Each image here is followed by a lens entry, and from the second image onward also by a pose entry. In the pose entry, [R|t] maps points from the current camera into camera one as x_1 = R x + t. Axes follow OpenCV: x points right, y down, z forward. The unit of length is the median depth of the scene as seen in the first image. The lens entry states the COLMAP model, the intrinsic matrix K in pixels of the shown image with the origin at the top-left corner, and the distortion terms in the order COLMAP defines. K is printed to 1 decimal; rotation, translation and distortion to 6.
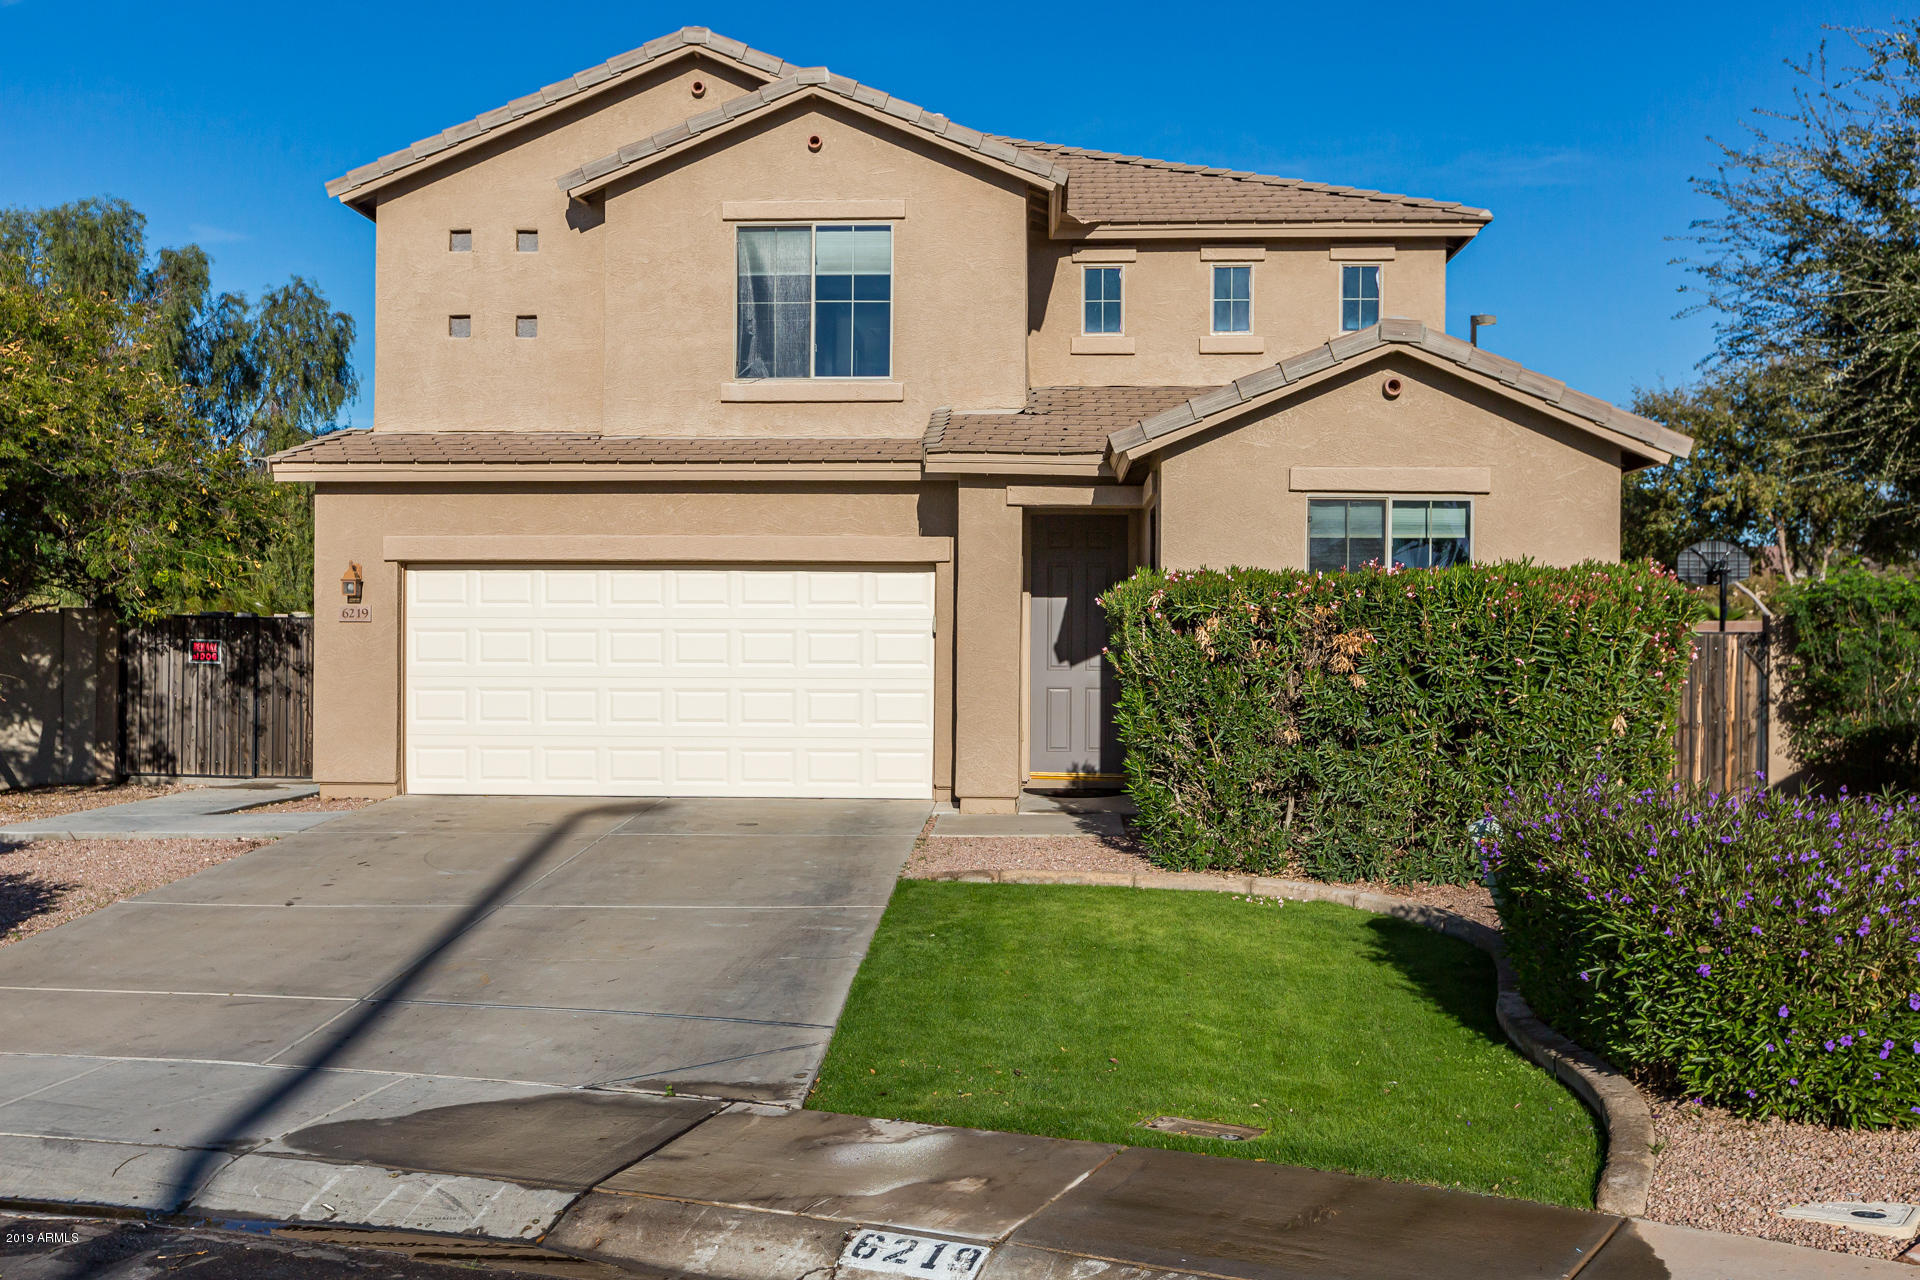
lens RADIAL K [[1910.0, 0, 960.0], [0, 1910.0, 640.0], [0, 0, 1]] dist [-0.008930, 0.008227]
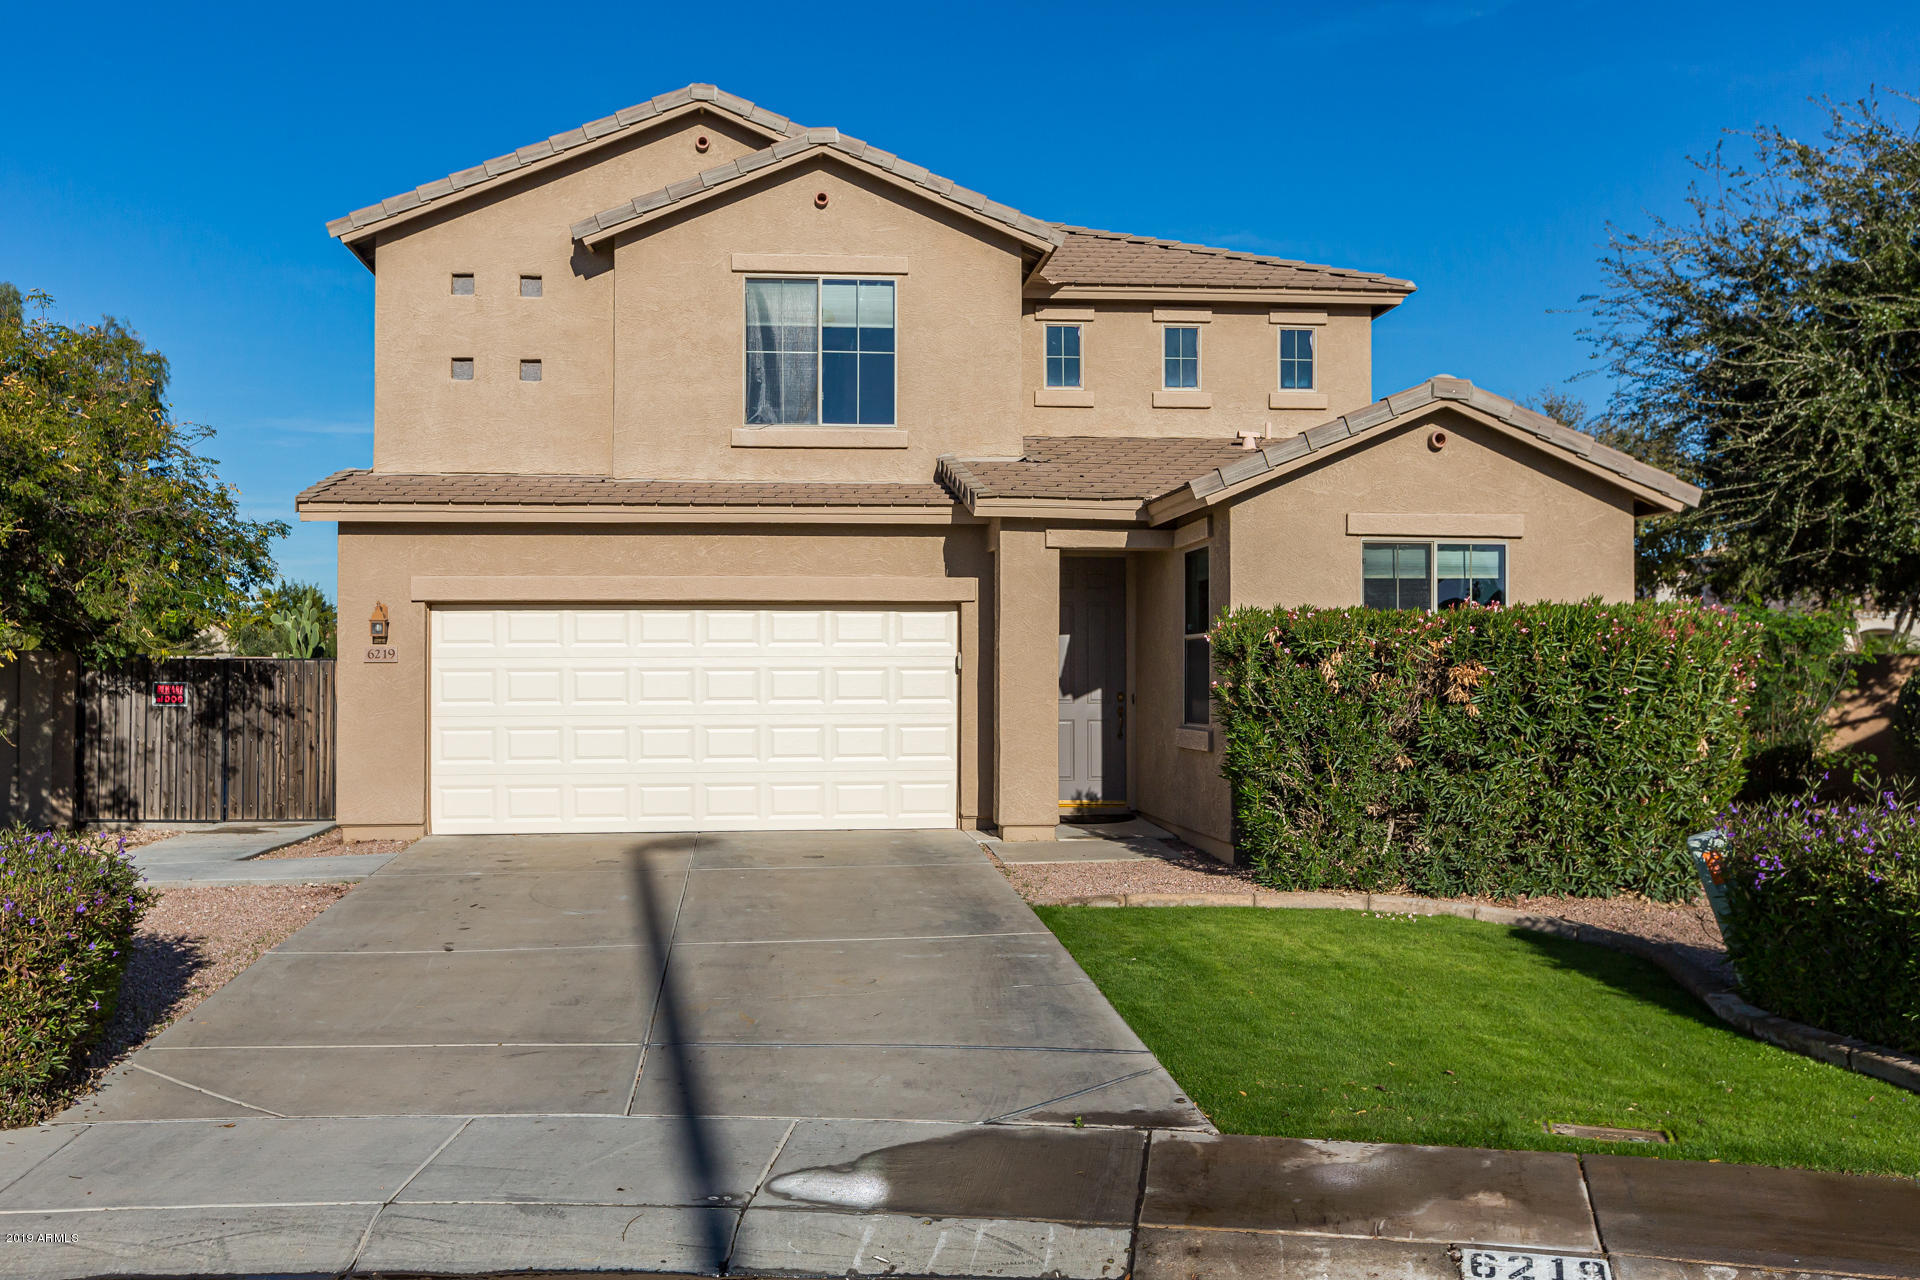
lens RADIAL K [[1787.7, 0, 963.2], [0, 1787.7, 640.5], [0, 0, 1]] dist [-0.003516, 0.008321]
pose [[0.987086, -0.005289, 0.160106, -0.157037], [0.008372, 0.999792, -0.018589, -0.001091], [-0.159975, 0.019690, 0.986925, 0.029248]]
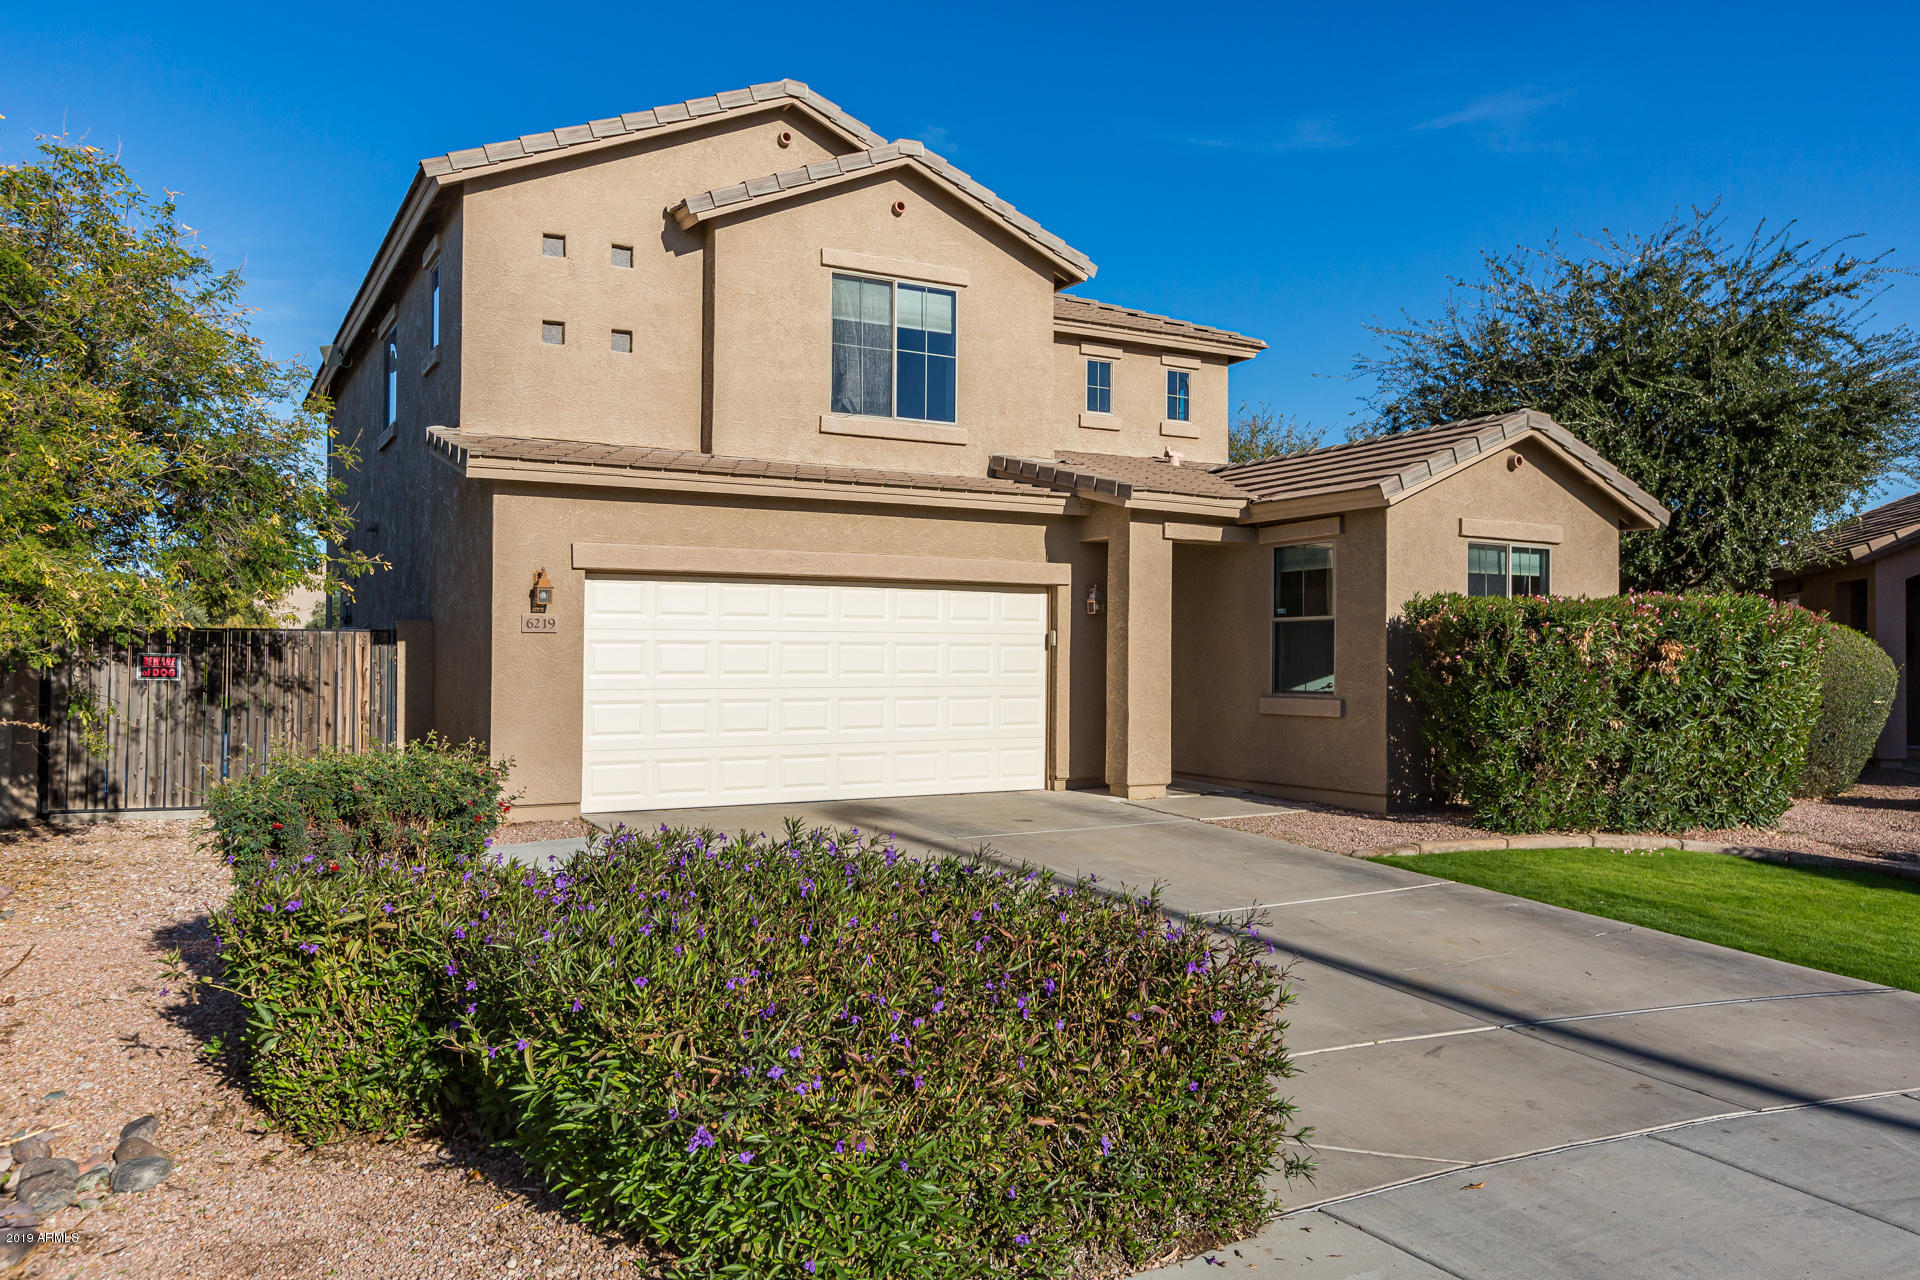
lens RADIAL K [[1386.0, 0, 960.0], [0, 1386.0, 640.0], [0, 0, 1]] dist [0.007355, -0.003658]
pose [[0.845064, 0.005037, 0.534642, -0.478684], [0.001796, 0.999923, -0.012260, 0.002715], [-0.534663, 0.011321, 0.844990, 0.296133]]
